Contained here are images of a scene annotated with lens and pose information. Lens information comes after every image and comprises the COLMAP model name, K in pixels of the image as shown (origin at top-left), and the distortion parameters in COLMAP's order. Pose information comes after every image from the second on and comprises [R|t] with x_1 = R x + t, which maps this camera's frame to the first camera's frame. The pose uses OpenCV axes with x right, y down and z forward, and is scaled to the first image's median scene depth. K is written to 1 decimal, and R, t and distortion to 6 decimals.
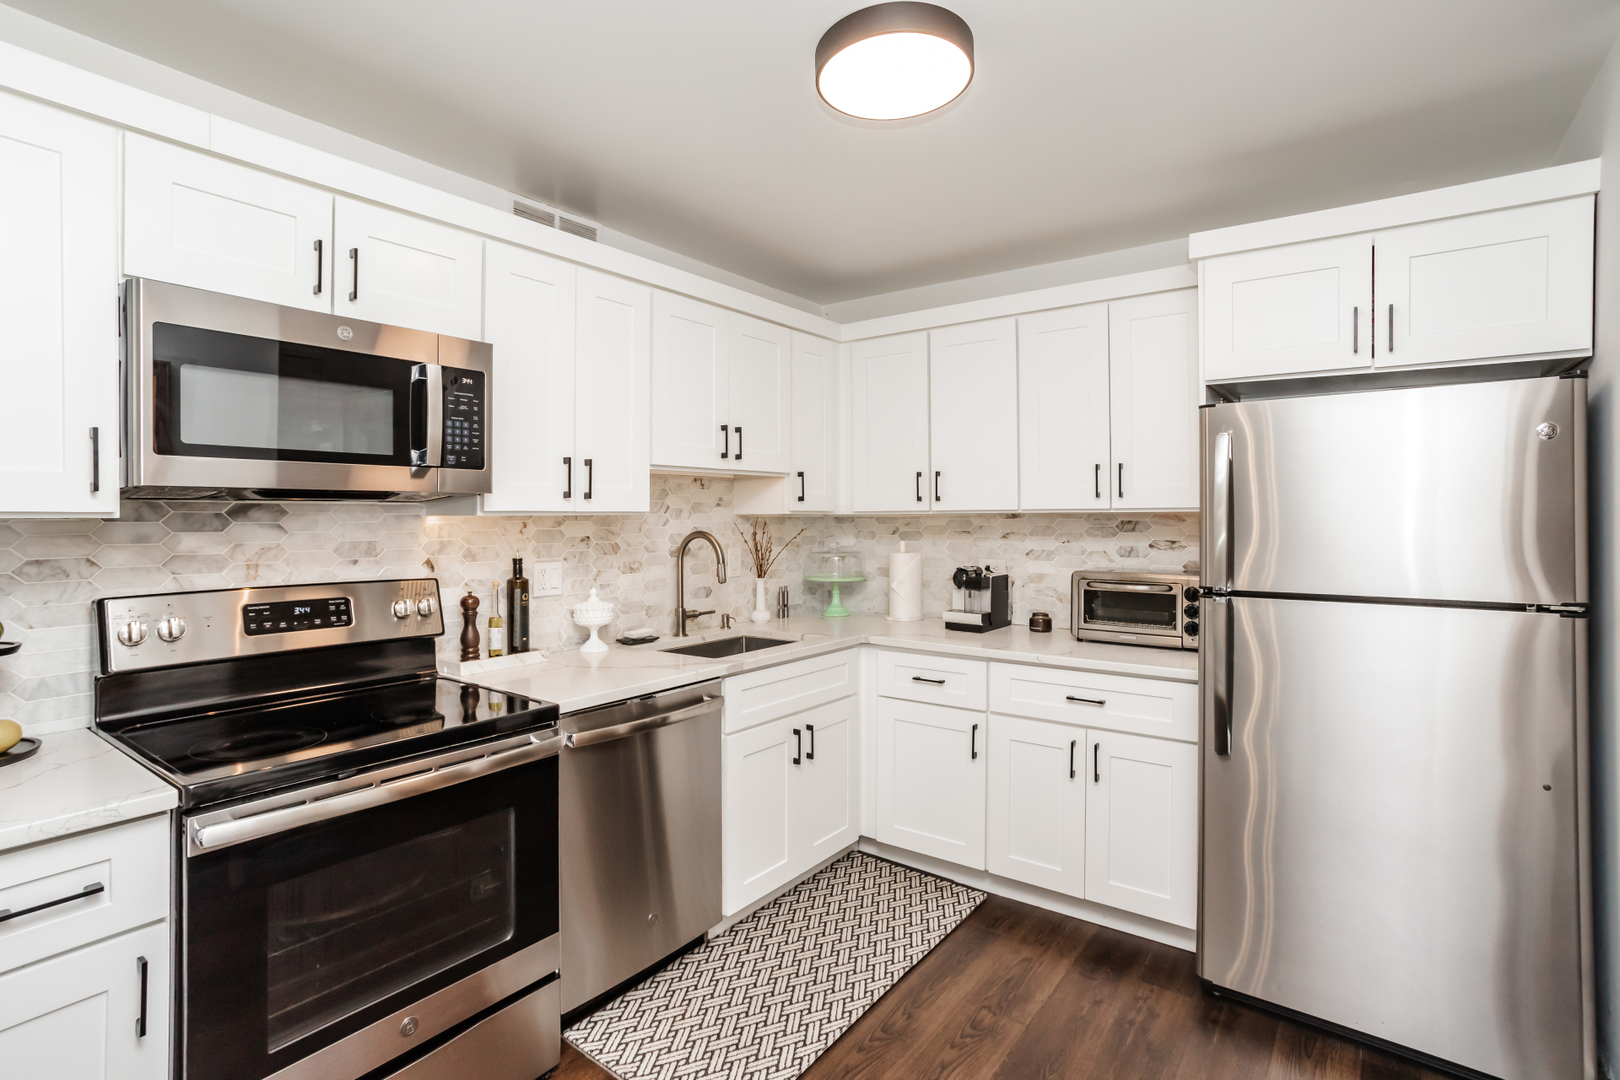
lens RADIAL K [[783.7, 0, 809.5], [0, 783.7, 530.7], [0, 0, 1]] dist [-0.002780, 0.000234]
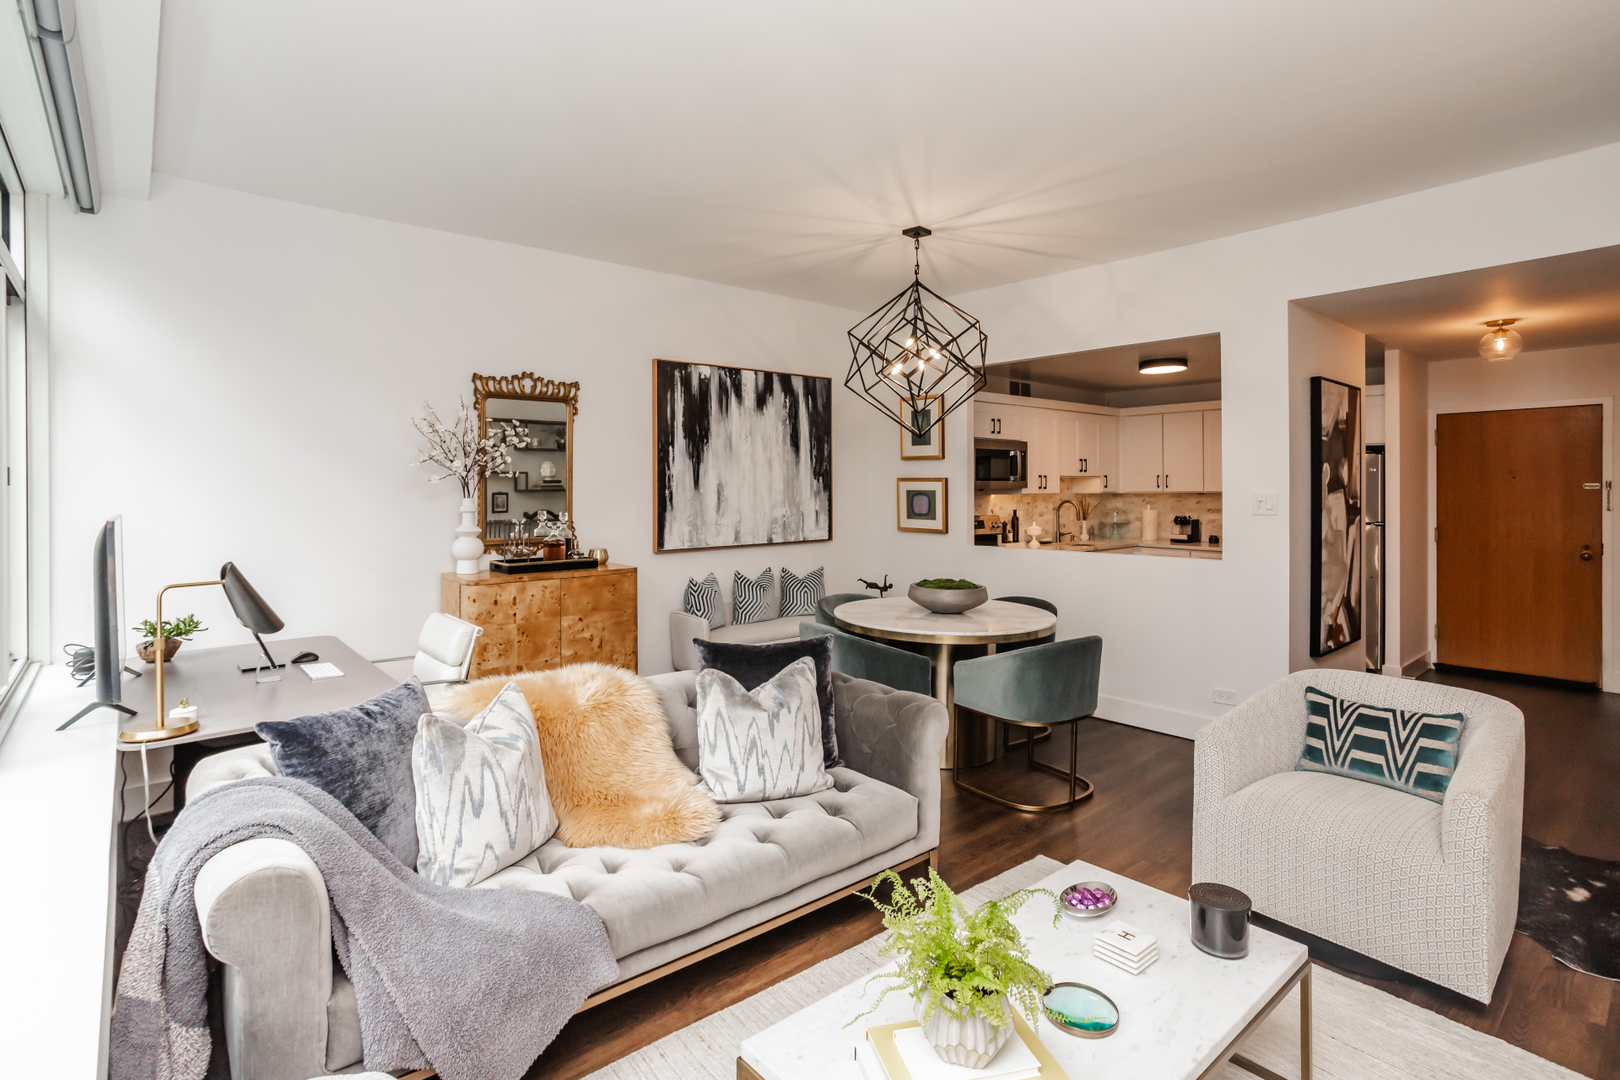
lens RADIAL K [[783.7, 0, 840.0], [0, 783.7, 497.9], [0, 0, 1]] dist [-0.002780, 0.000234]
pose [[0.982804, -0.003627, -0.184618, -0.360763], [0.002056, 0.999960, -0.008699, 0.012023], [0.184642, 0.008170, 0.982772, -1.465941]]
